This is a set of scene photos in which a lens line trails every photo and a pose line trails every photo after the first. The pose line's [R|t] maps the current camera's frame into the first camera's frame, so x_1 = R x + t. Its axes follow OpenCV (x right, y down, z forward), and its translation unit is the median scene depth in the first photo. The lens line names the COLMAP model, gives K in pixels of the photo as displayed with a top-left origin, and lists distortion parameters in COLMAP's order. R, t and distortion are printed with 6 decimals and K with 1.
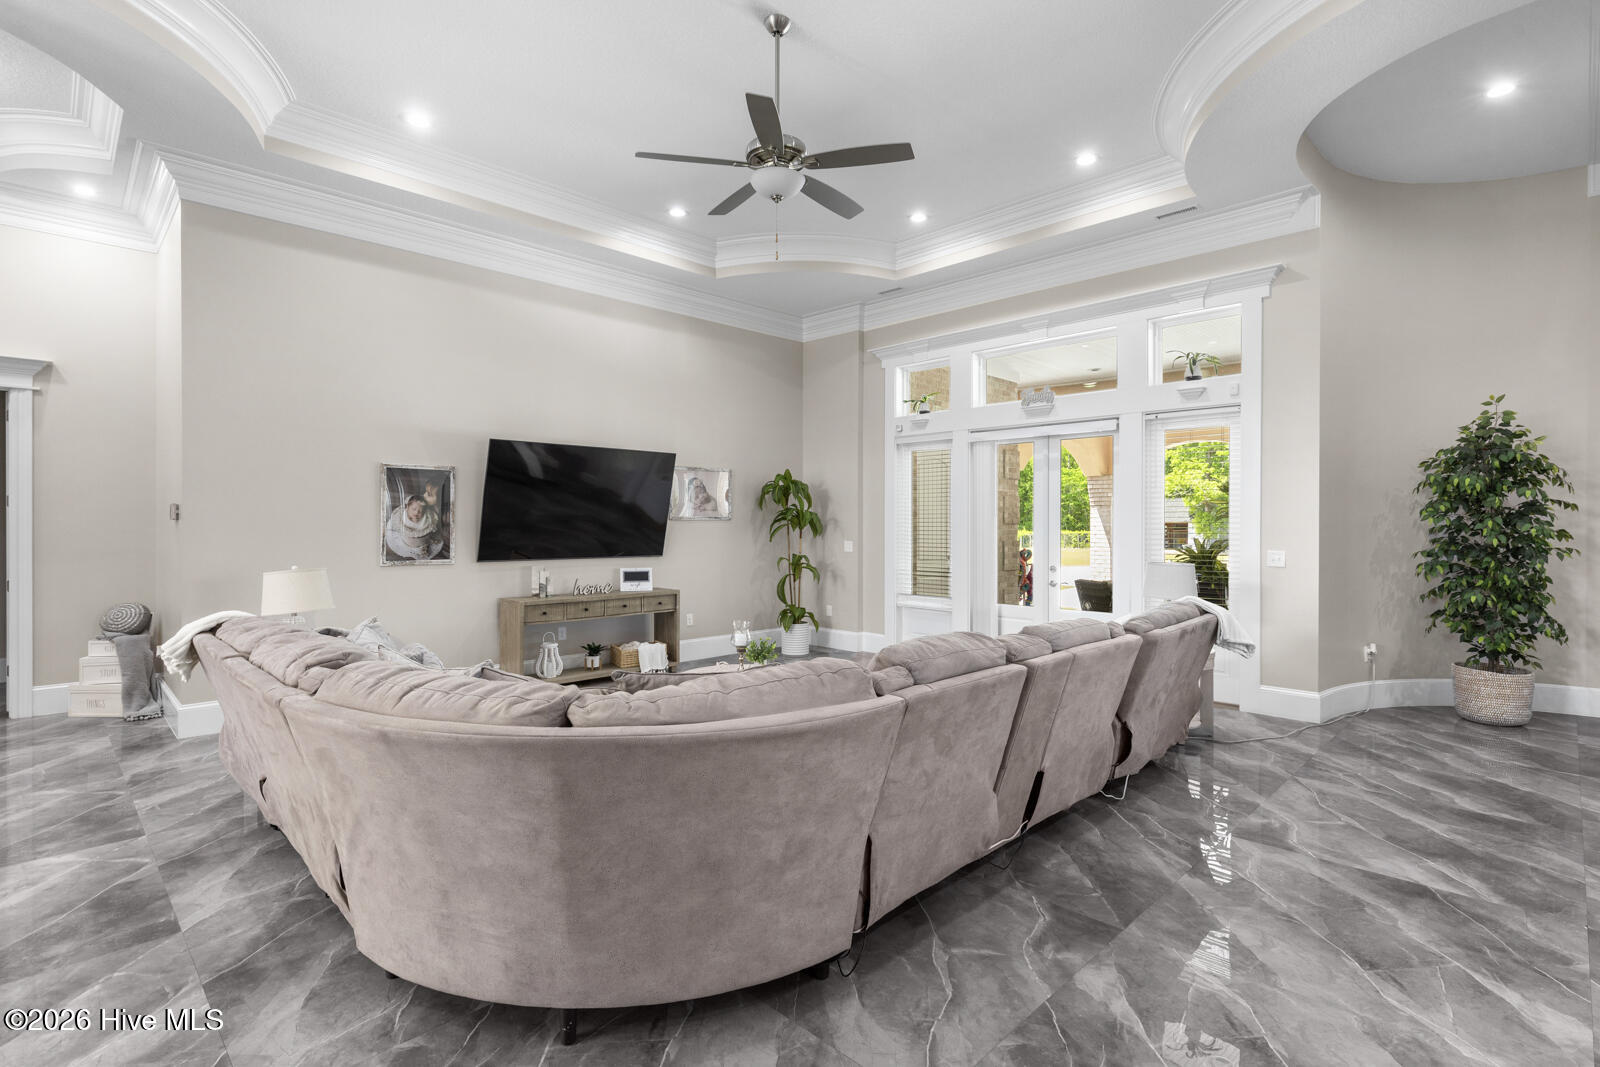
lens RADIAL K [[773.5, 0, 799.9], [0, 773.5, 528.1], [0, 0, 1]] dist [-0.002508, -0.000129]
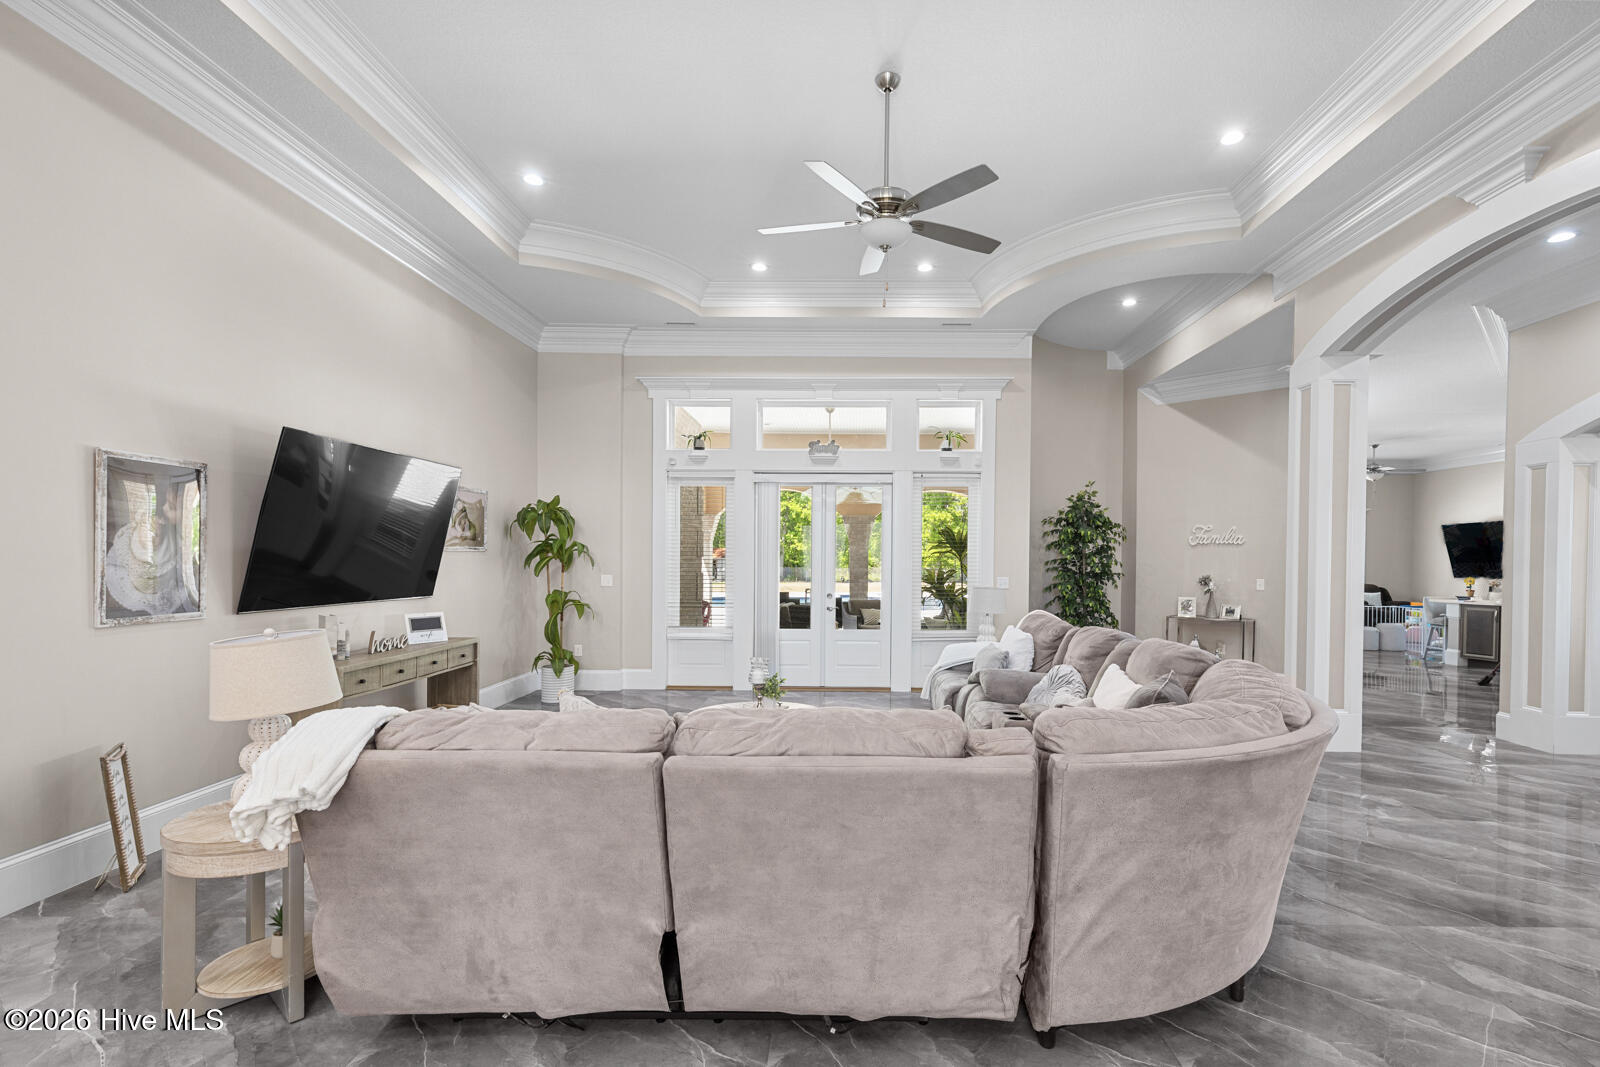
lens RADIAL K [[738.5, 0, 851.7], [0, 738.5, 565.4], [0, 0, 1]] dist [0.002172, 0.000075]
pose [[0.706799, -0.004394, 0.707401, -0.430594], [-0.000940, 0.999974, 0.007150, -0.001422], [-0.707414, -0.005718, 0.706776, 0.178287]]
